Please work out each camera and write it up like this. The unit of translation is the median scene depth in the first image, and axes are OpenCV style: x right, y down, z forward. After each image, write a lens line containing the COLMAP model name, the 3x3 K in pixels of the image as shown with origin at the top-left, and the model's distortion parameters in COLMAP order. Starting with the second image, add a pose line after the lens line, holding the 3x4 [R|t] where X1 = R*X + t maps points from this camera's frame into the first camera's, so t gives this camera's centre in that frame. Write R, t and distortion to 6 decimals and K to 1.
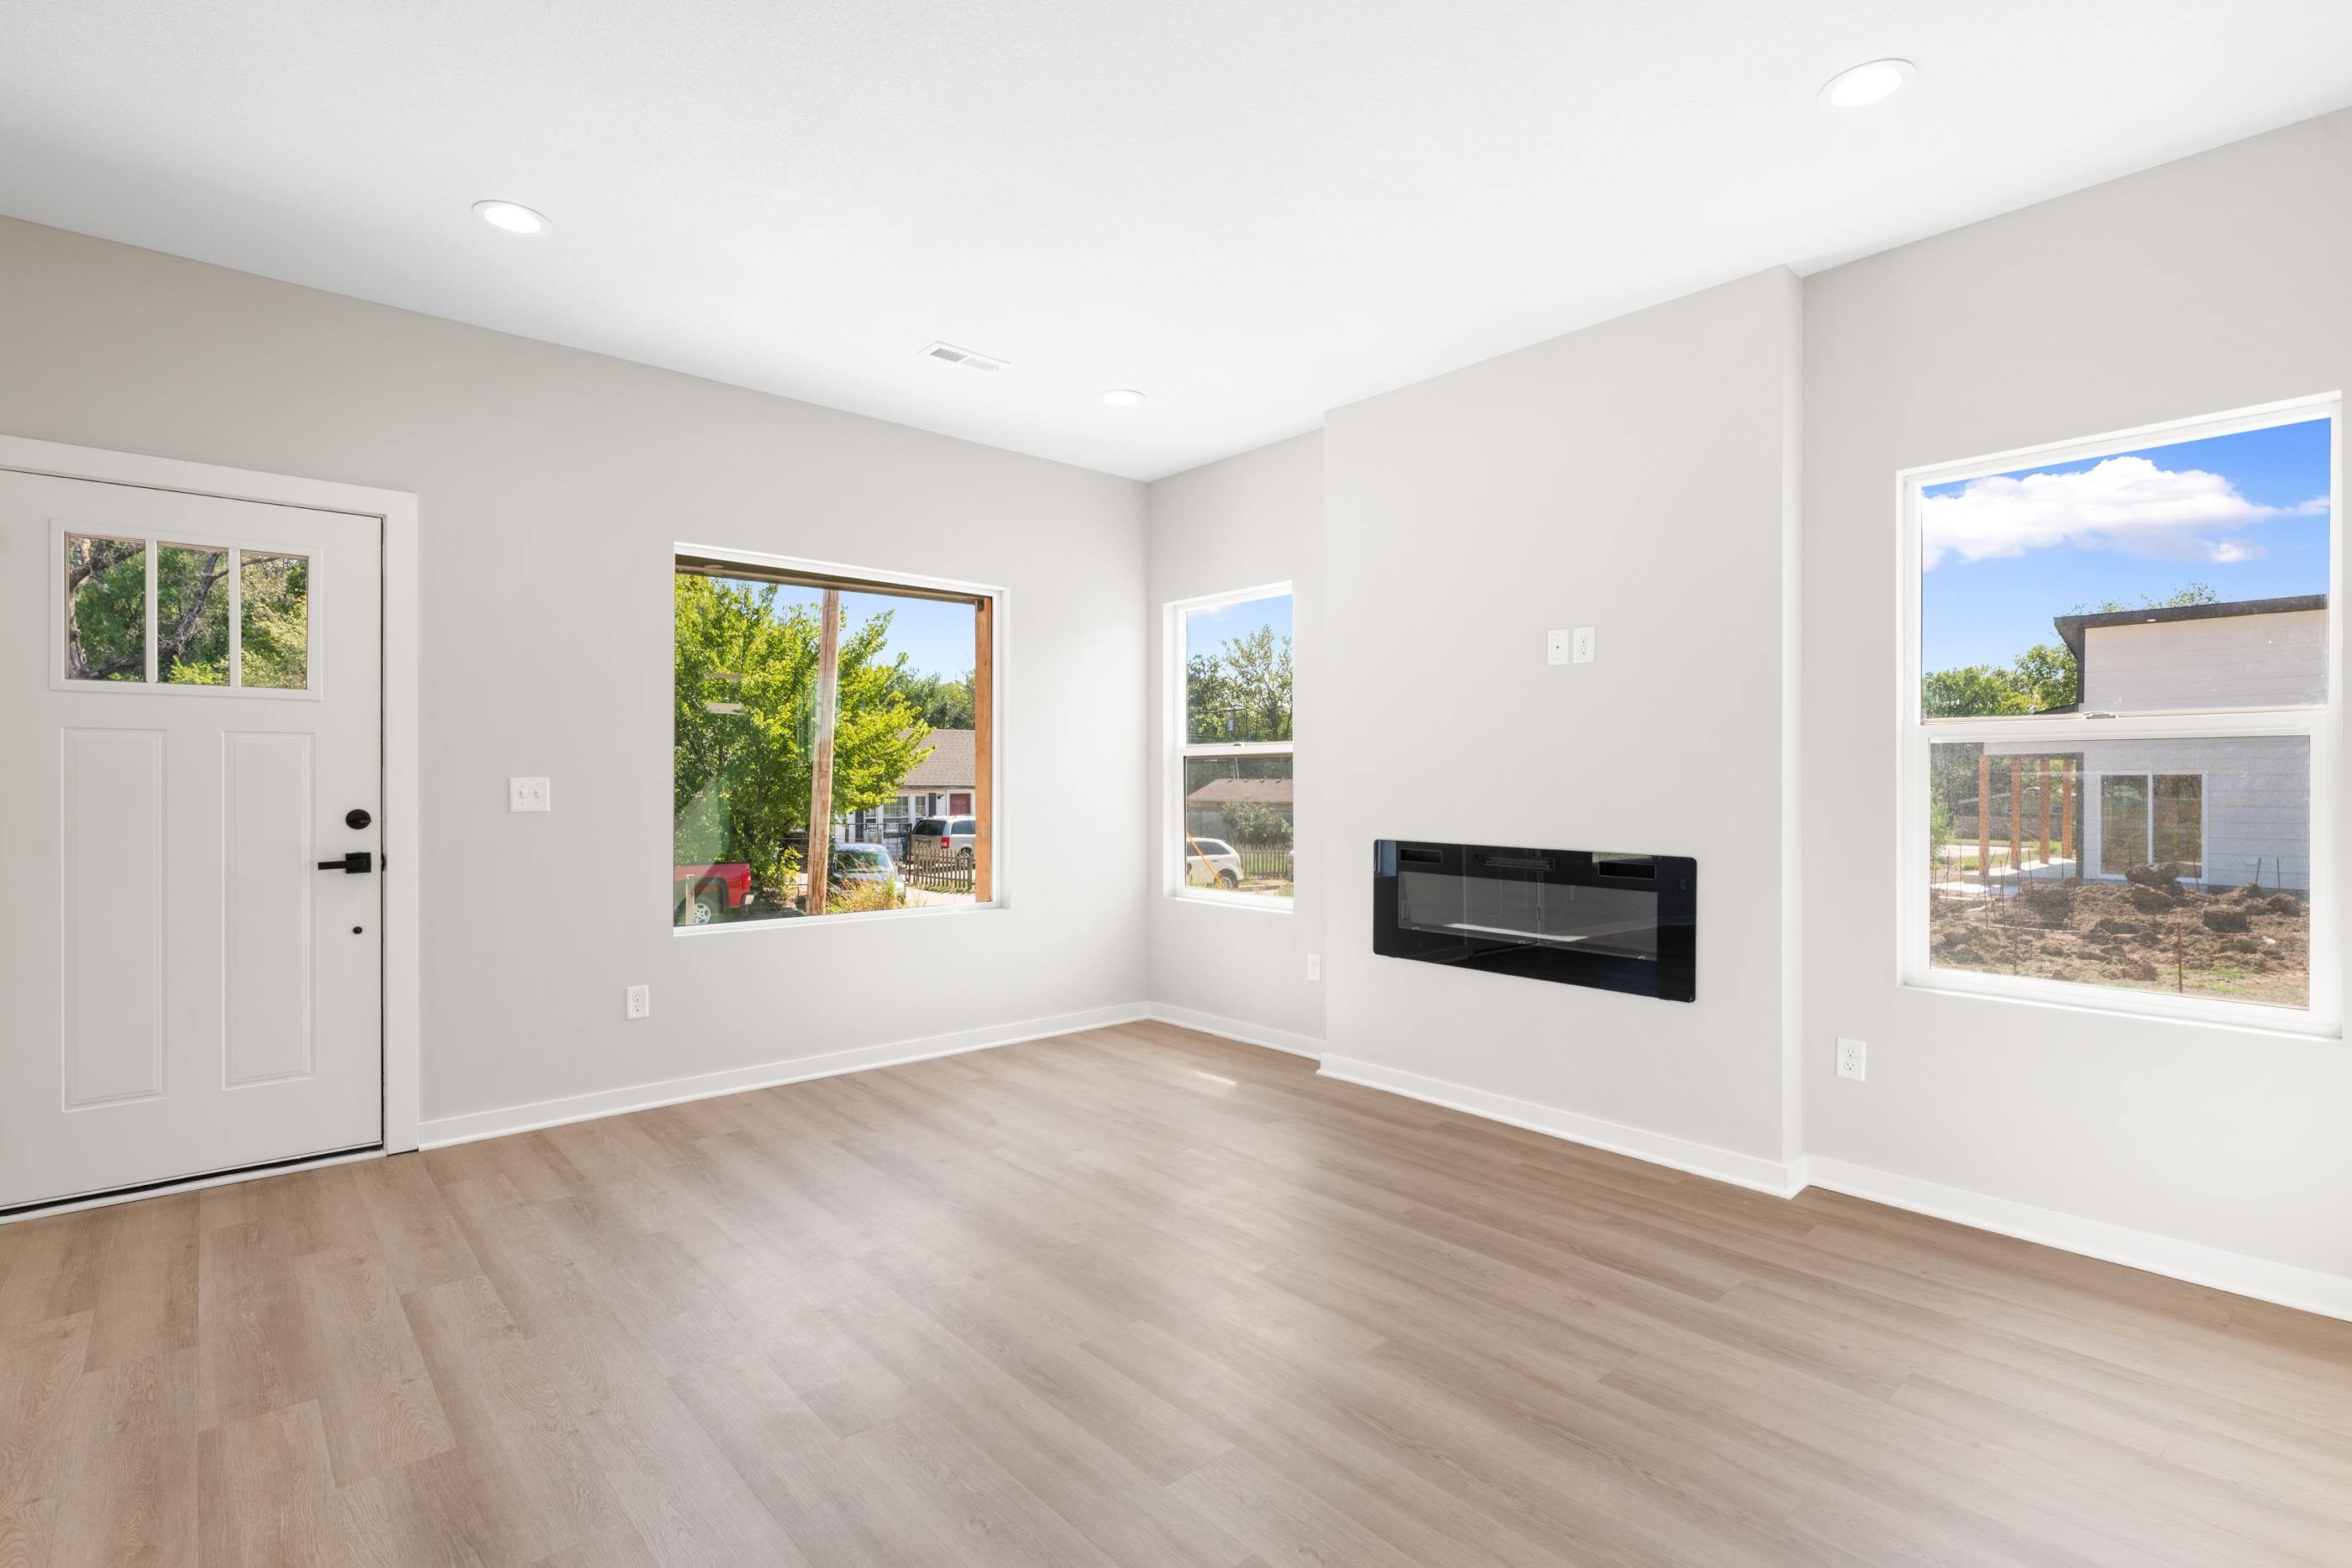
lens RADIAL K [[1110.4, 0, 1172.6], [0, 1110.4, 784.4], [0, 0, 1]] dist [-0.001173, -0.000199]
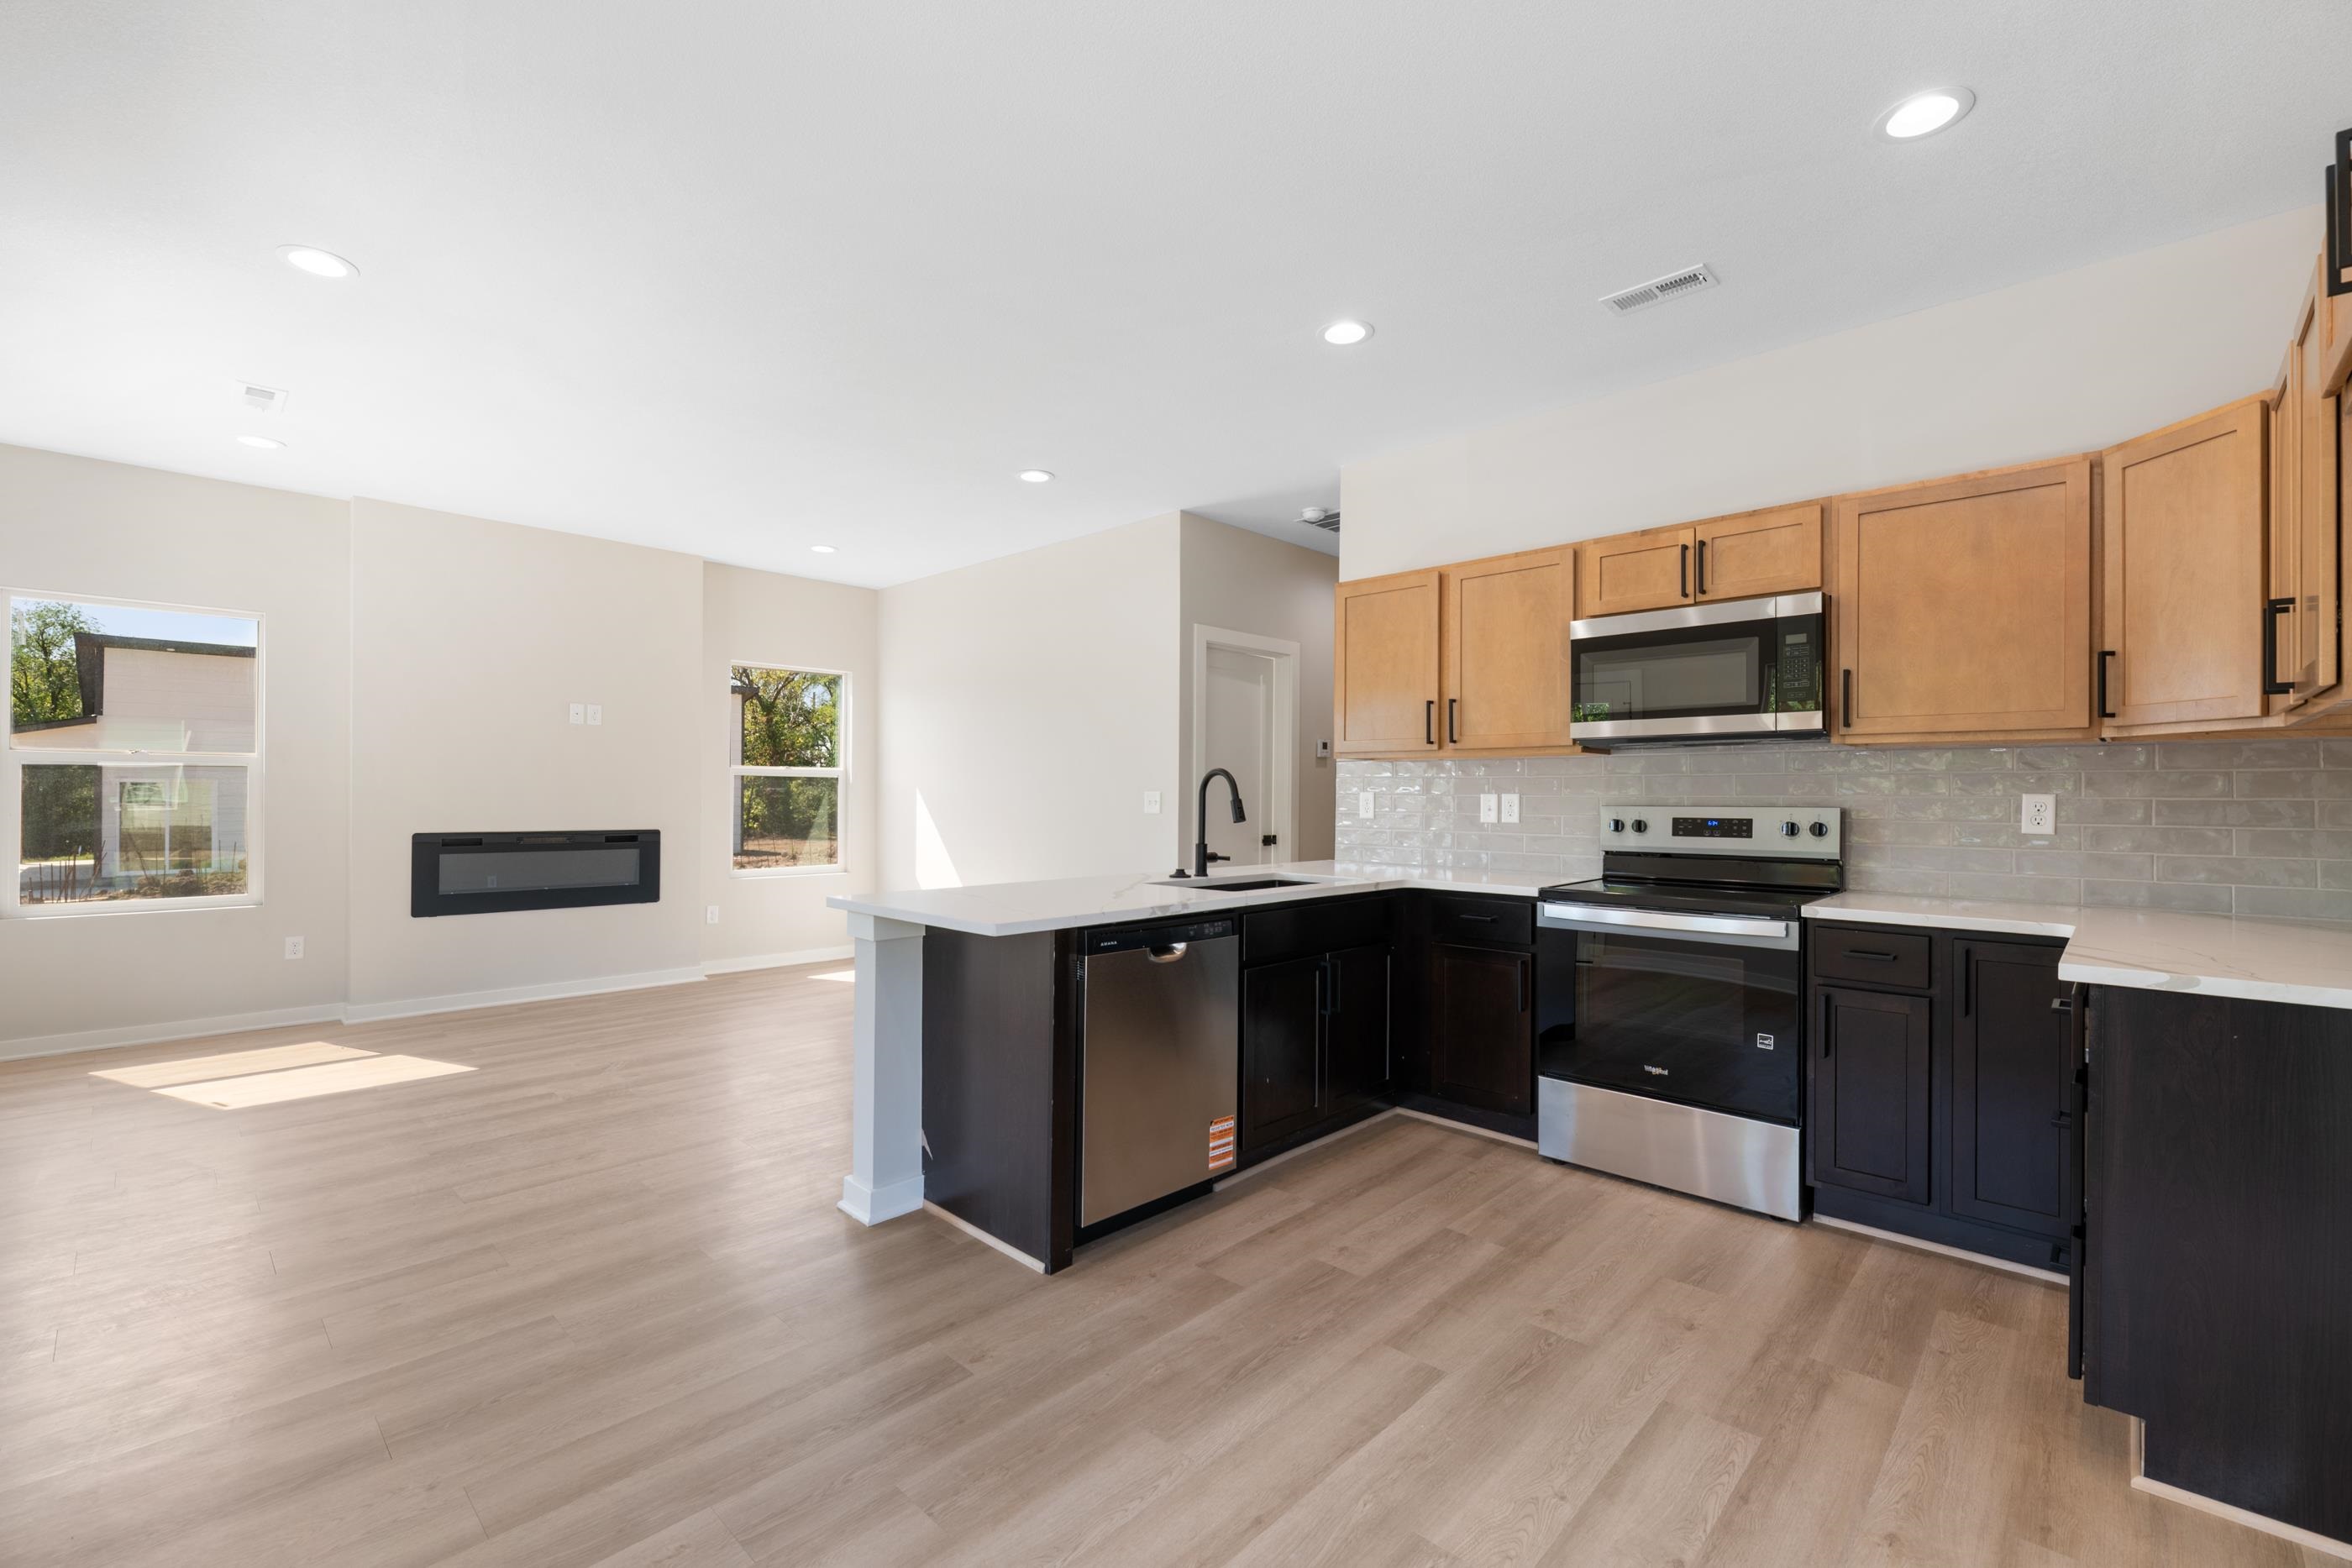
lens RADIAL K [[990.3, 0, 1171.5], [0, 990.3, 793.4], [0, 0, 1]] dist [0.000323, -0.002419]
pose [[-0.084919, -0.000037, 0.996388, -1.301970], [-0.002764, 0.999996, -0.000199, -0.001617], [-0.996384, -0.002771, -0.084918, 0.210930]]
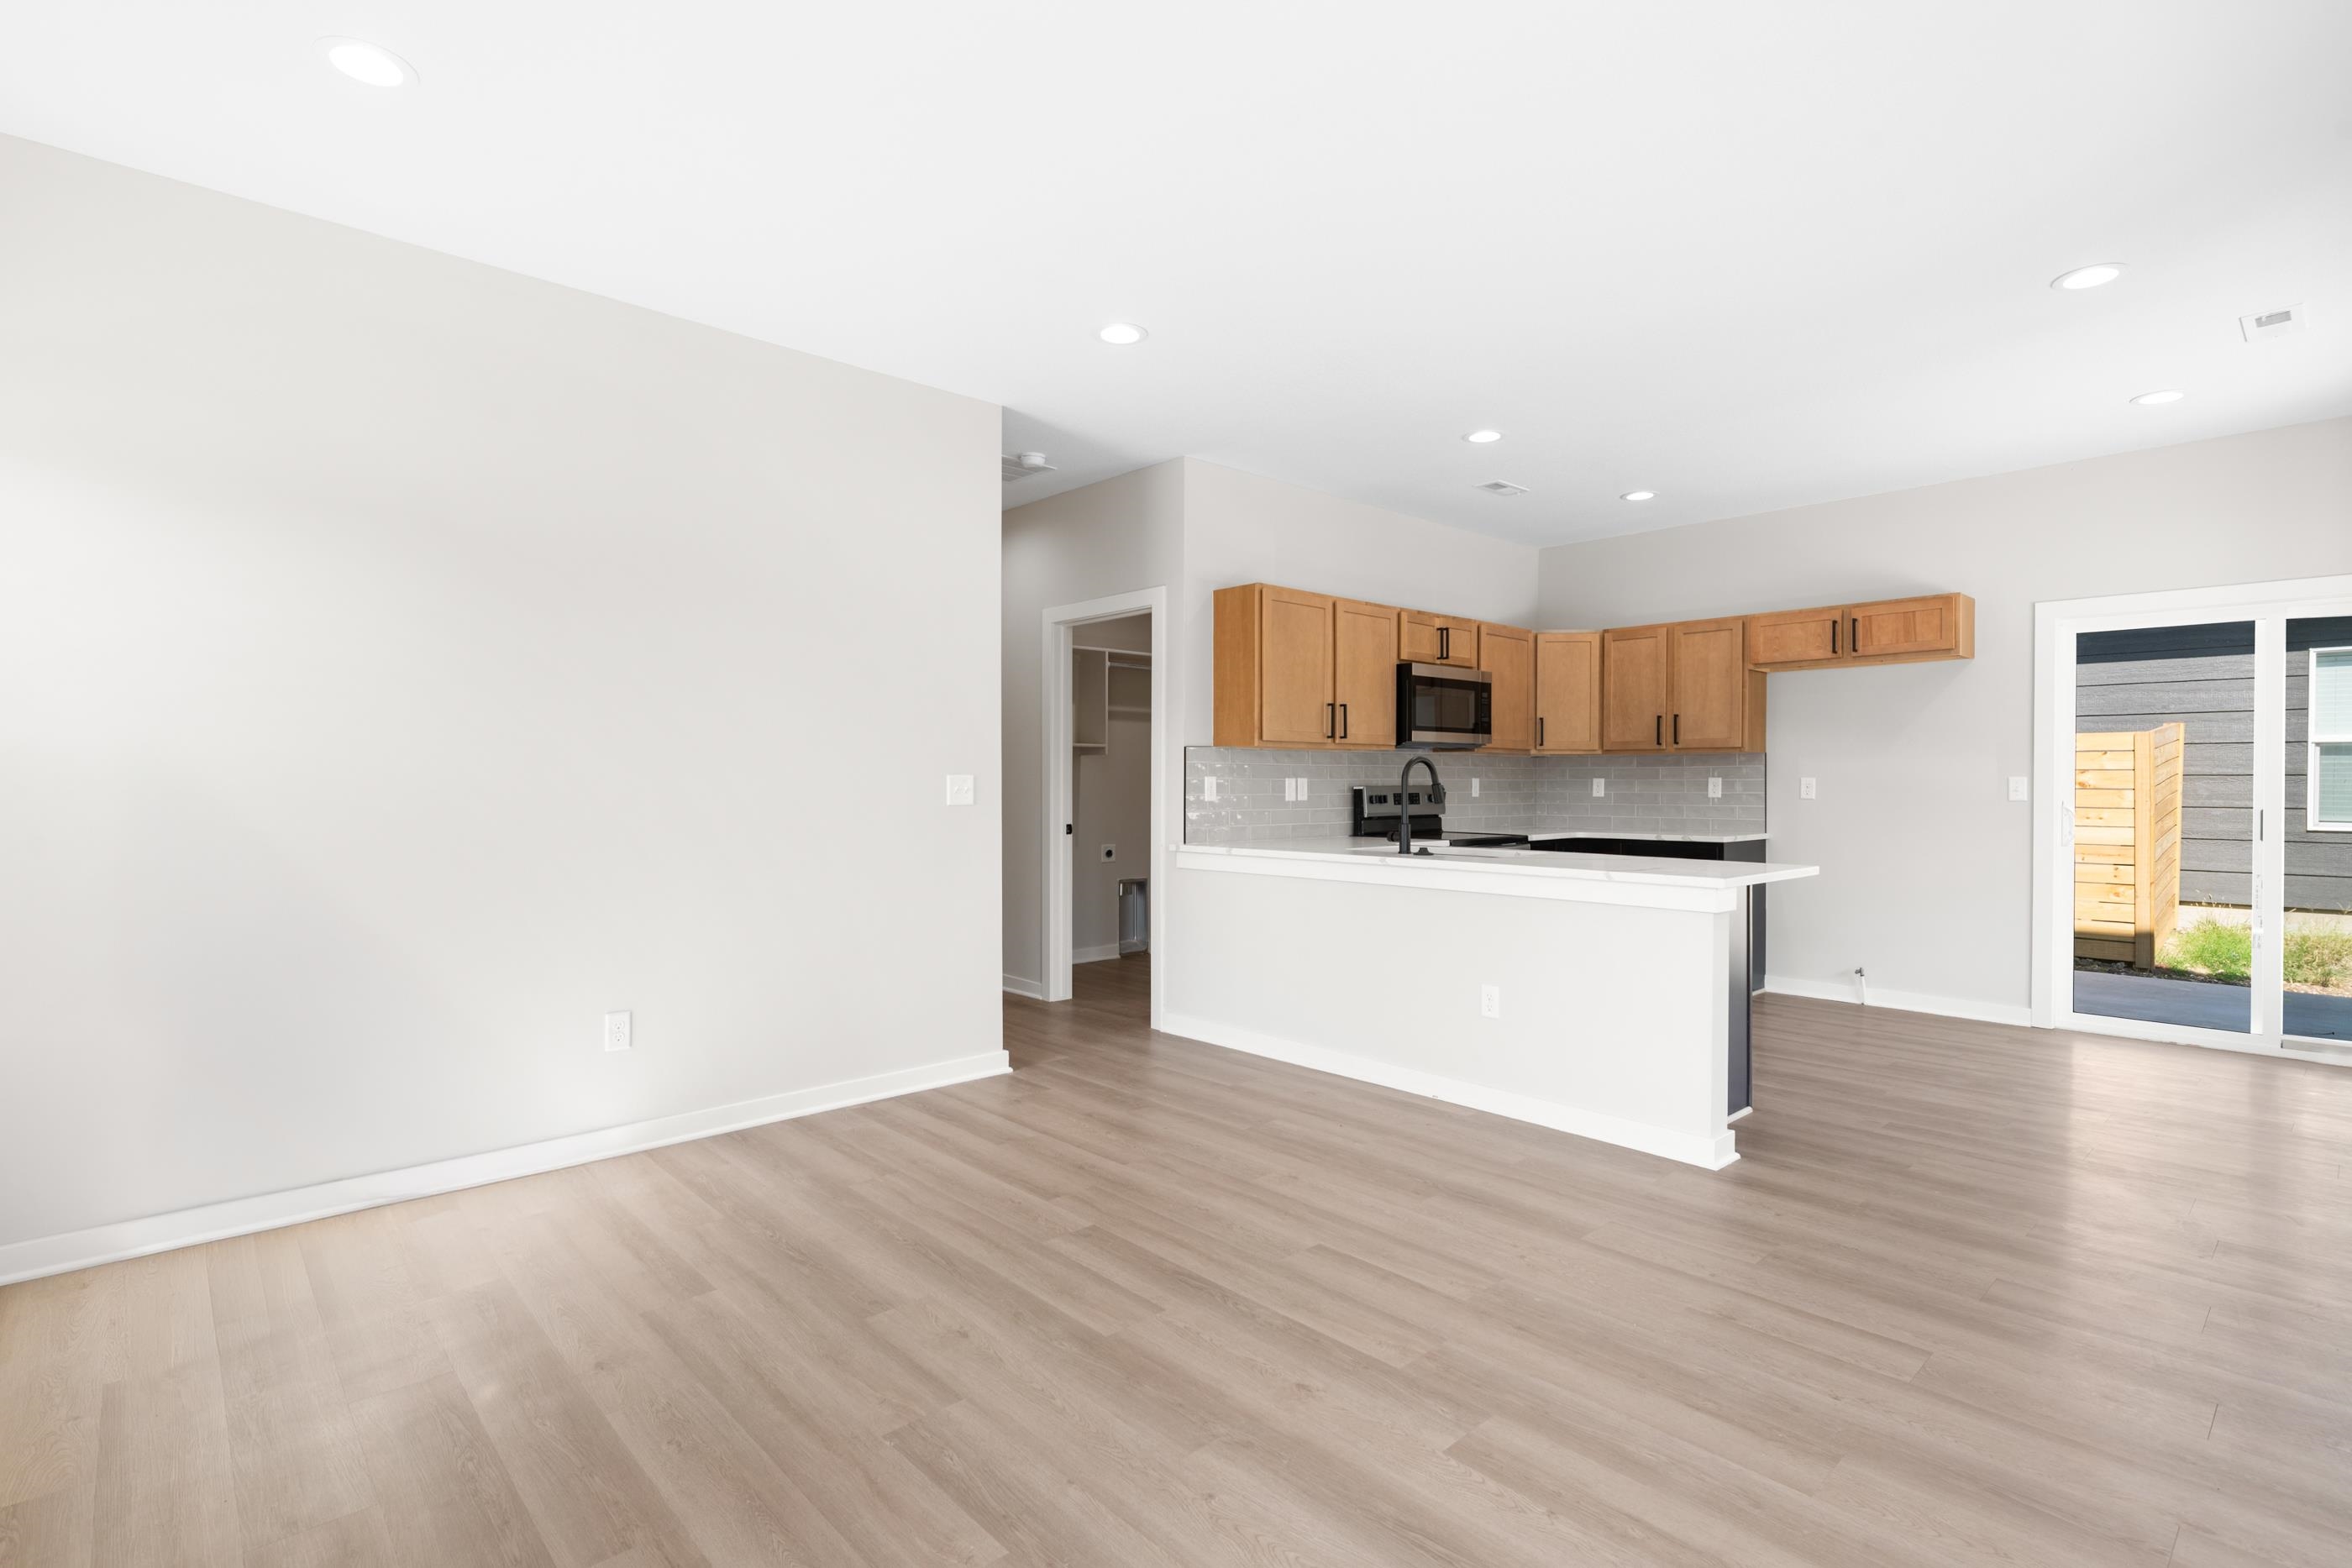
lens RADIAL K [[1110.4, 0, 1170.5], [0, 1110.4, 788.7], [0, 0, 1]] dist [-0.001173, -0.000199]
pose [[-0.999867, -0.002523, -0.016127, -0.045404], [-0.002675, 0.999953, 0.009371, -0.001377], [0.016102, 0.009412, -0.999826, 1.307903]]
